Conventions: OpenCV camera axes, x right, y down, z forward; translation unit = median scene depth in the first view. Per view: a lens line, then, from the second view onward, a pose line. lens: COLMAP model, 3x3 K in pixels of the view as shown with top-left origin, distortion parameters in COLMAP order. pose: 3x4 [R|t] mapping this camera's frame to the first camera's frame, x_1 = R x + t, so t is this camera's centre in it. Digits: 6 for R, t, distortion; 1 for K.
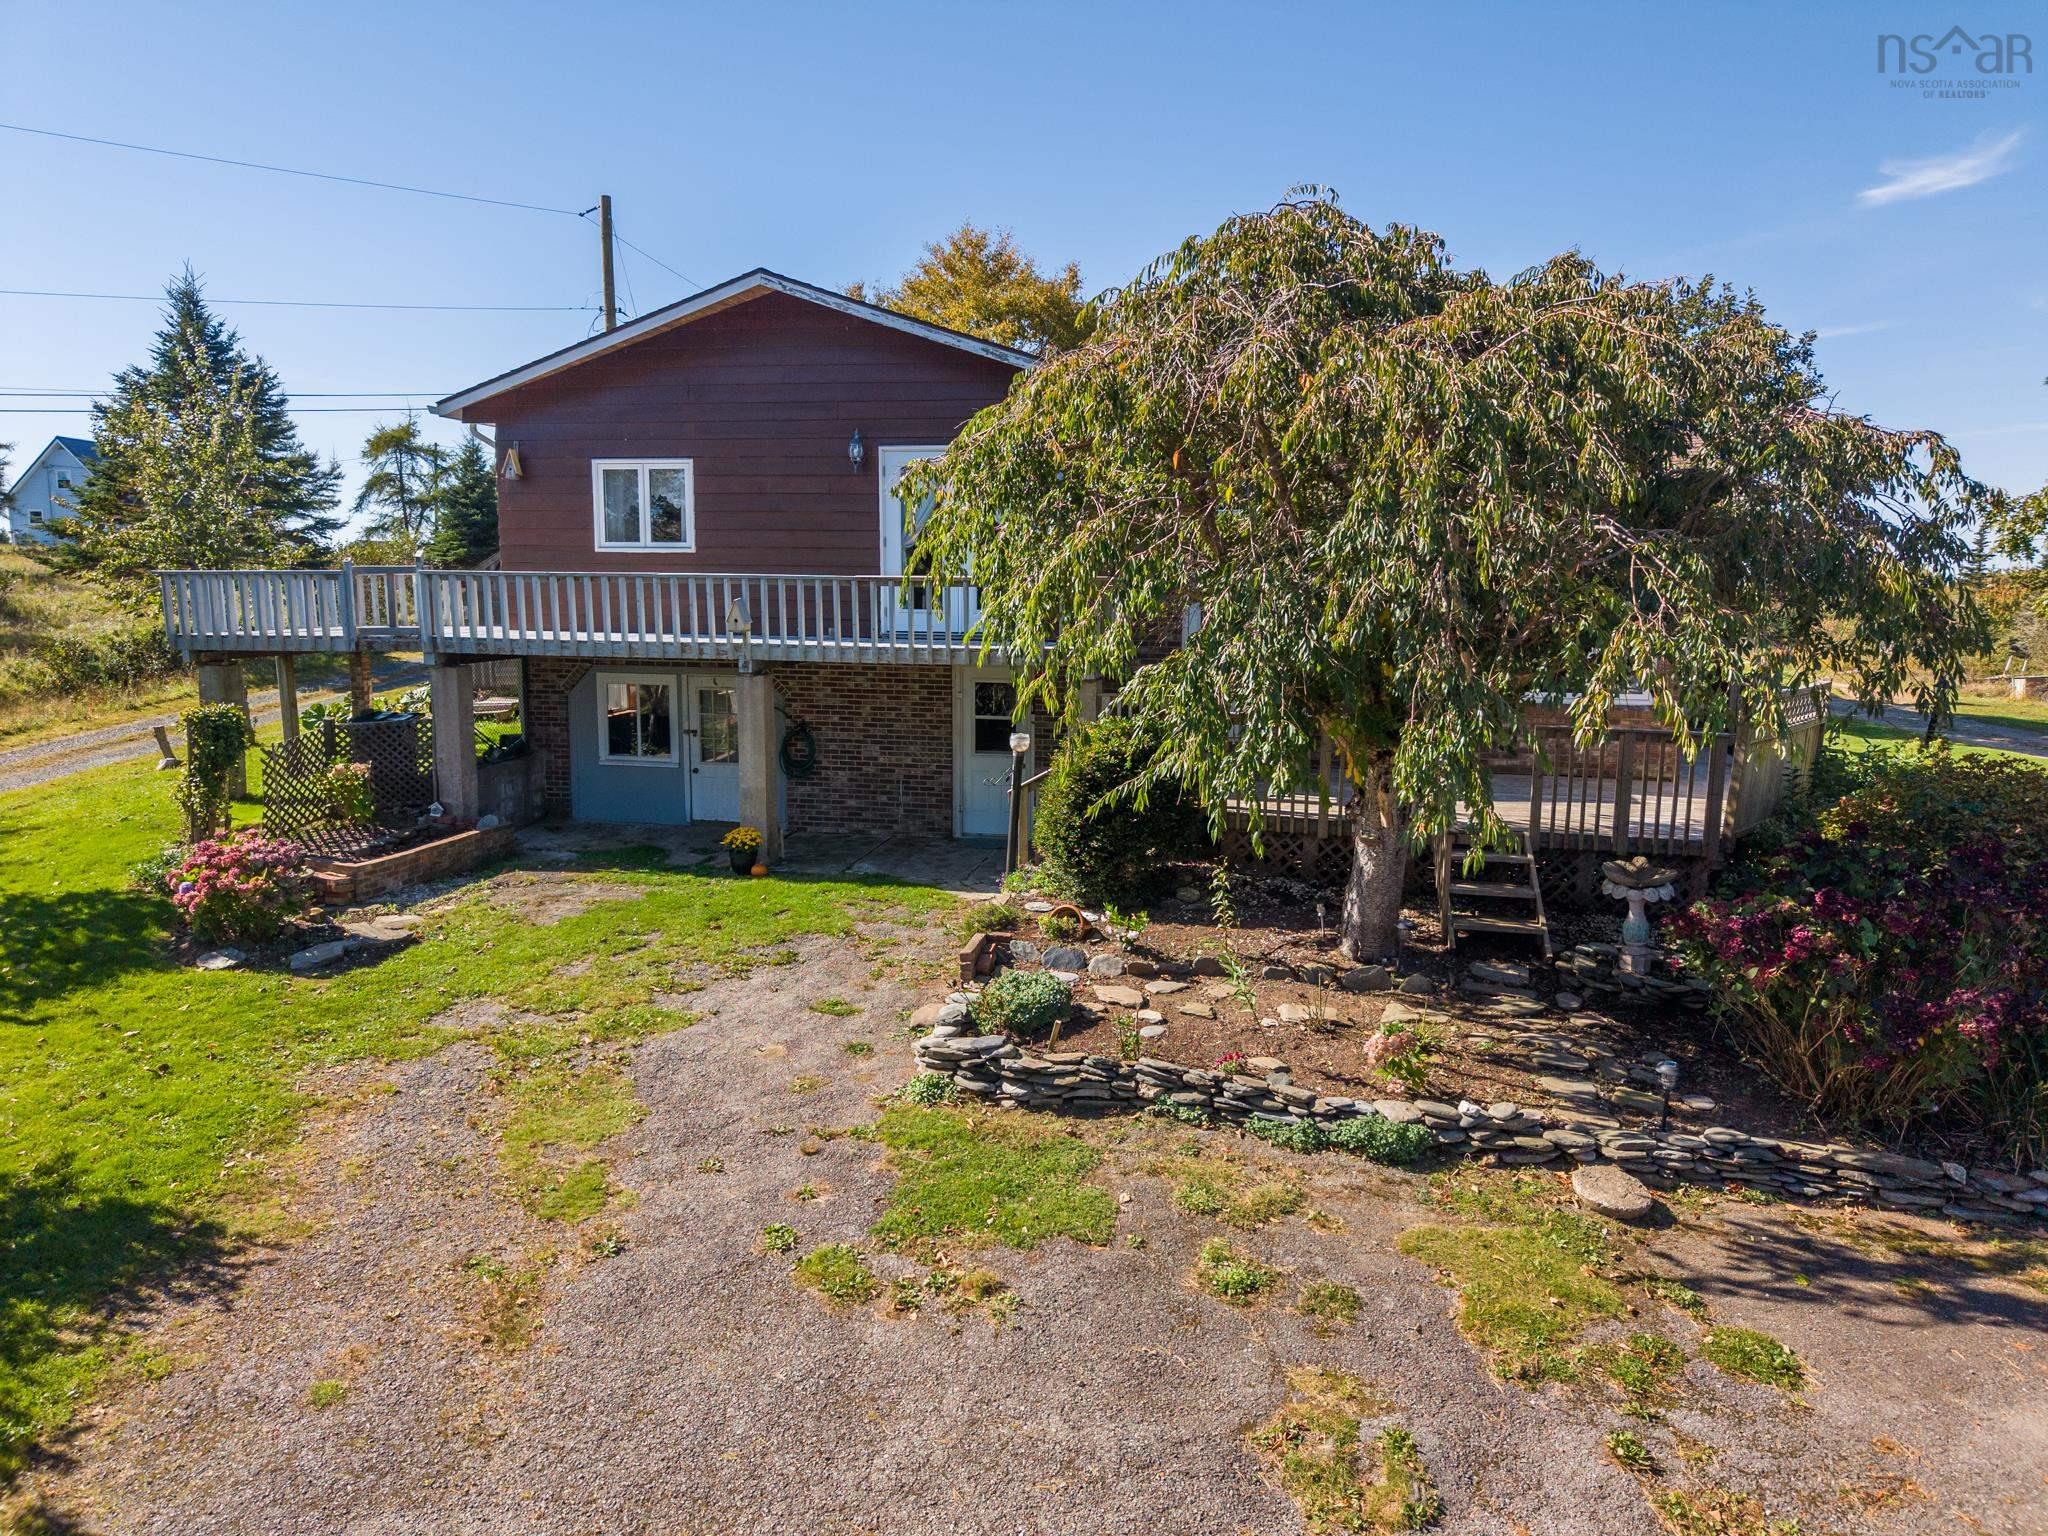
lens RADIAL K [[1399.3, 0, 1027.2], [0, 1399.3, 751.6], [0, 0, 1]] dist [0.037493, -0.003951]
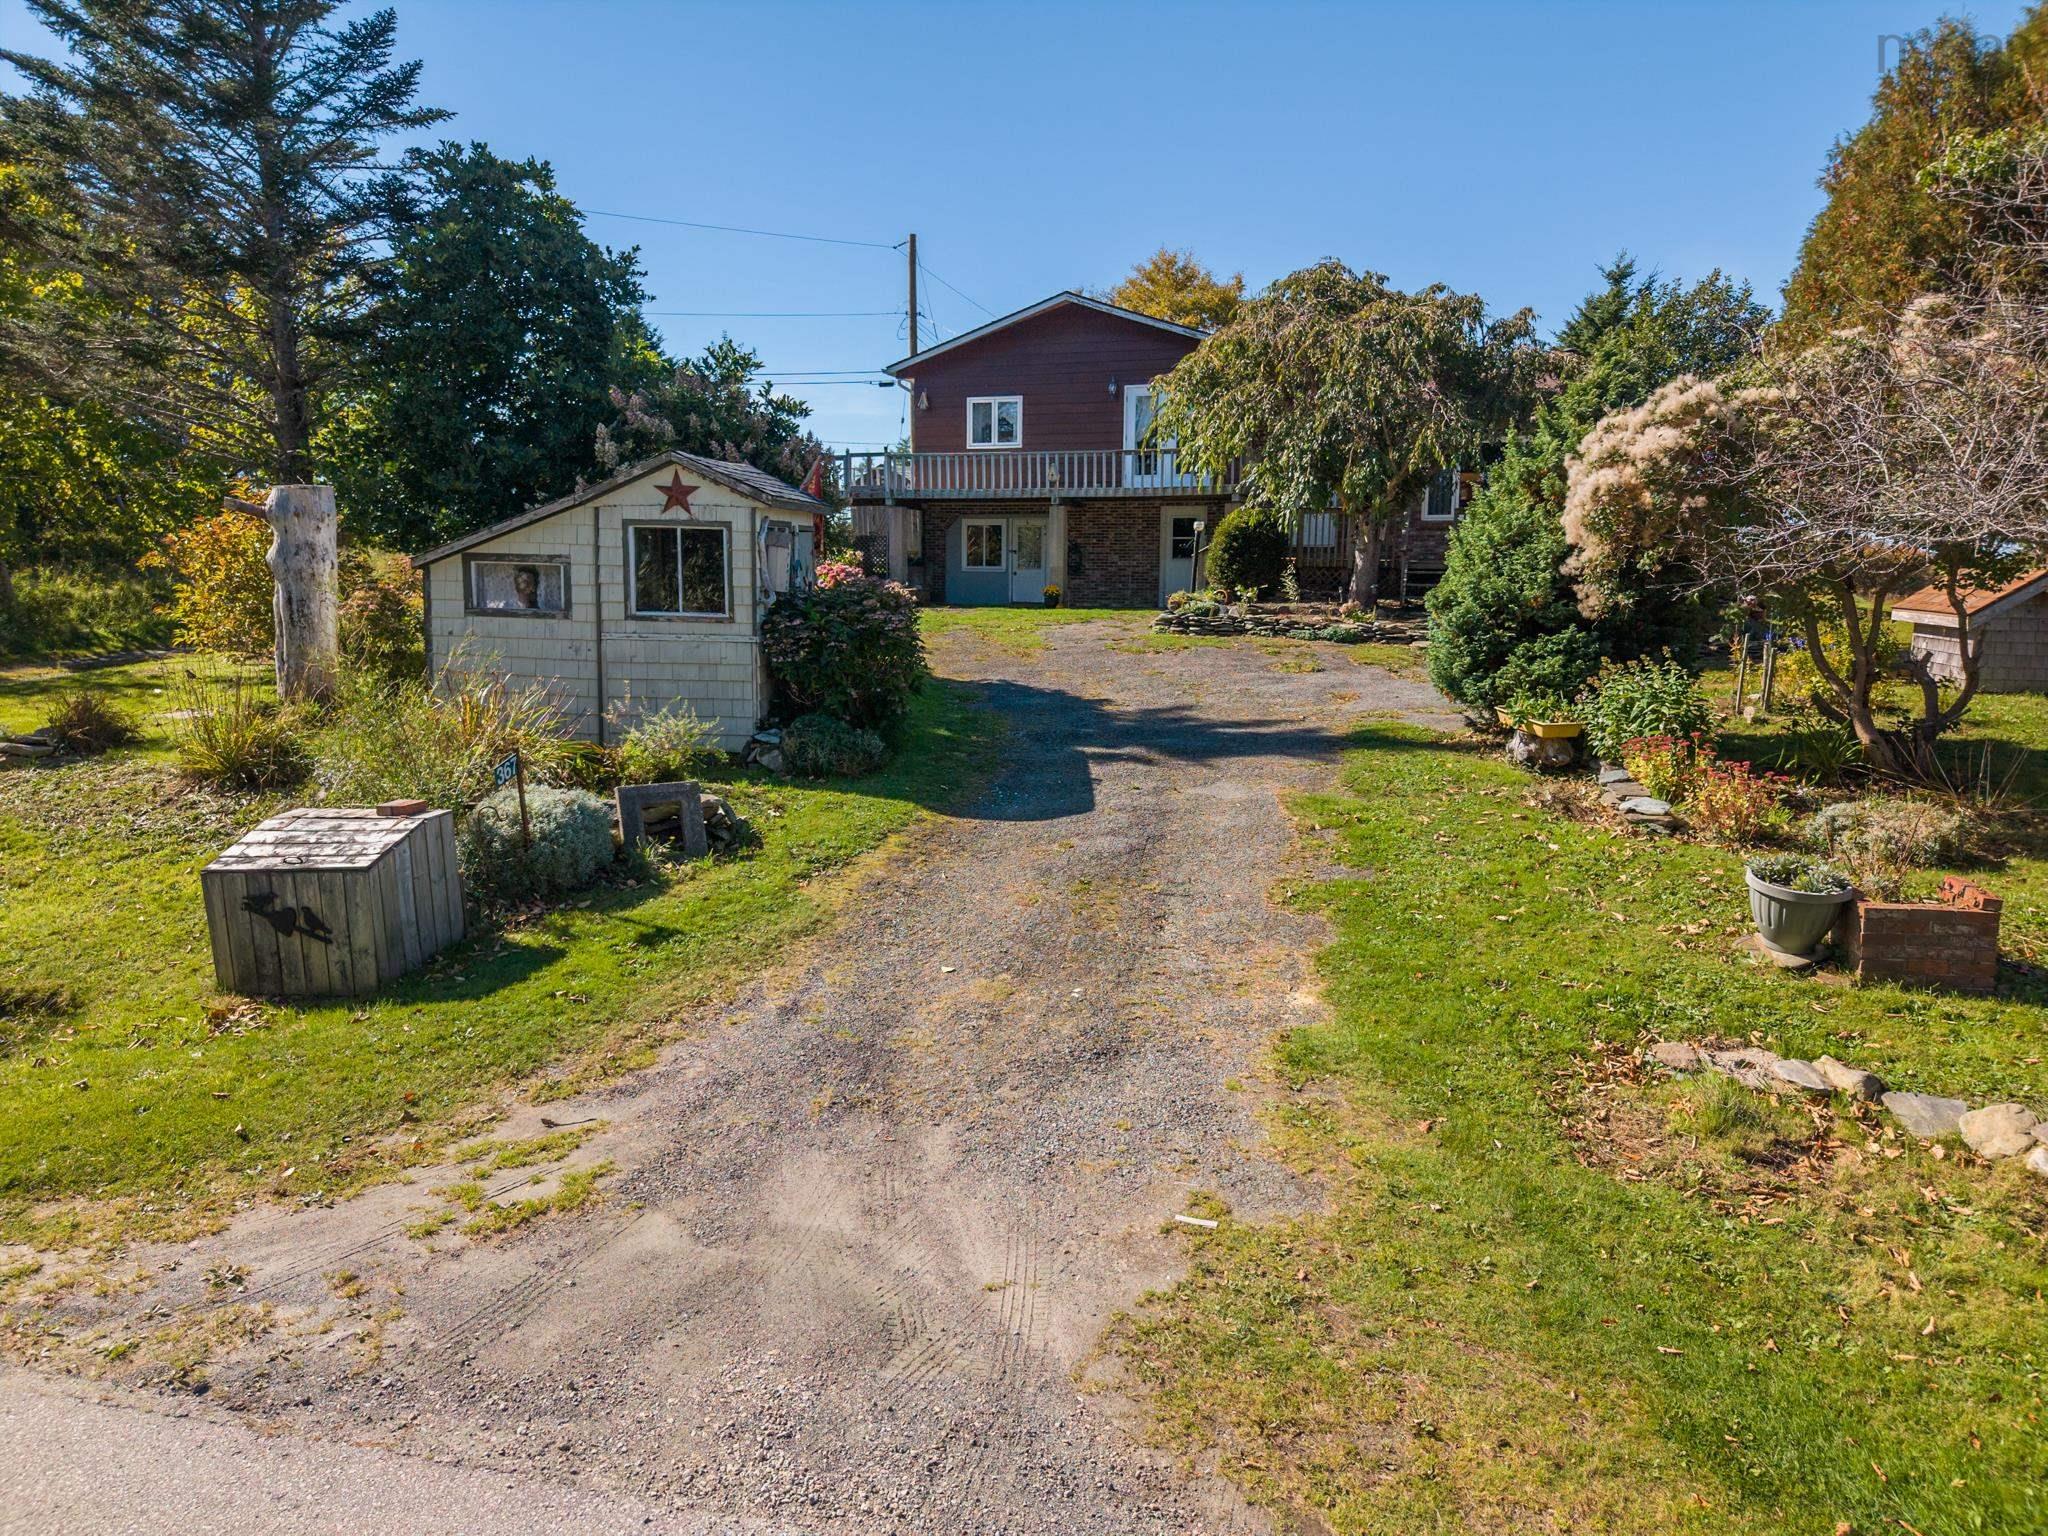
lens RADIAL K [[1399.3, 0, 1033.6], [0, 1399.3, 785.3], [0, 0, 1]] dist [0.037493, -0.003951]
pose [[0.993274, 0.018574, -0.114291, -0.002931], [-0.015752, 0.999550, 0.025546, 0.278715], [0.114714, -0.023573, 0.993119, -0.914946]]
